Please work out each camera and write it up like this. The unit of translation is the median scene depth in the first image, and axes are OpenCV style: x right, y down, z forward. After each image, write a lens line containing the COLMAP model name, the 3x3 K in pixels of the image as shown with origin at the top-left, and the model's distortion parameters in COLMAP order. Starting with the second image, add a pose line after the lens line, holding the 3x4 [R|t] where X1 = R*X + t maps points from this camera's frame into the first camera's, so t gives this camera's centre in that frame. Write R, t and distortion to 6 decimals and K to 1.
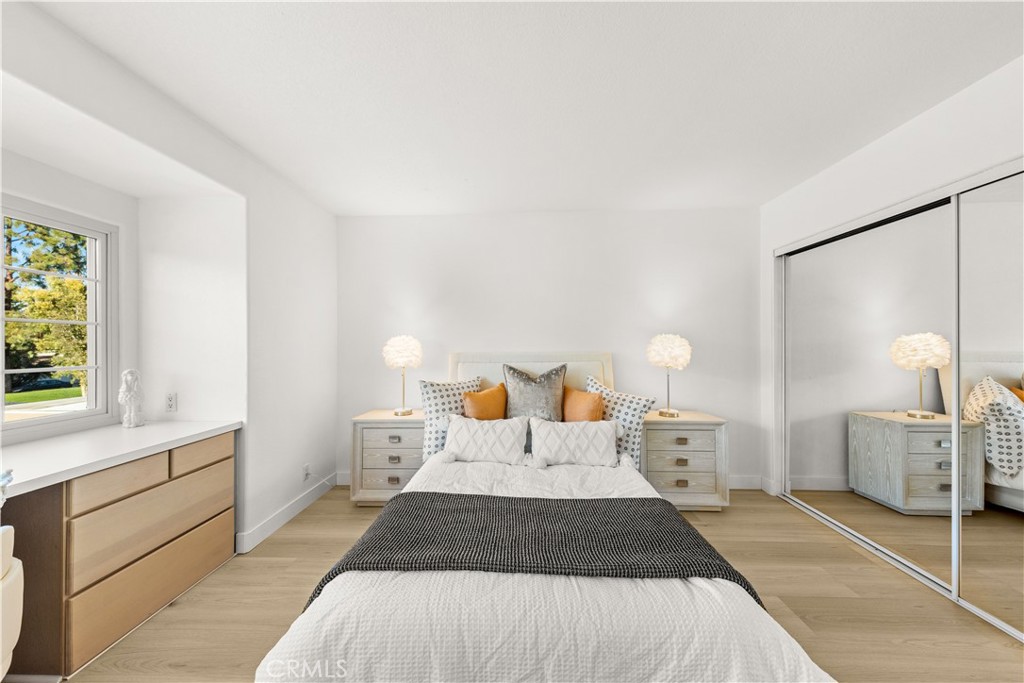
lens RADIAL K [[352.7, 0, 511.0], [0, 352.7, 345.6], [0, 0, 1]] dist [0.007026, -0.001389]
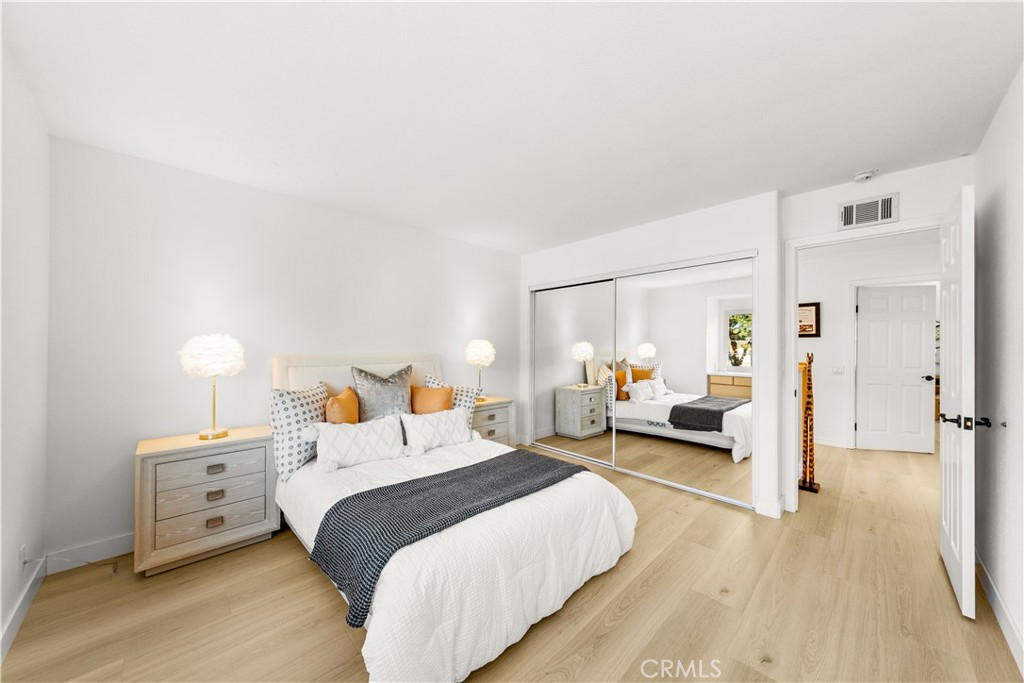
lens RADIAL K [[352.7, 0, 506.4], [0, 352.7, 346.4], [0, 0, 1]] dist [0.007026, -0.001389]
pose [[0.695189, 0.004118, 0.718815, -0.469496], [-0.003374, 0.999991, -0.002466, -0.004833], [-0.718819, -0.000711, 0.695197, -0.000908]]
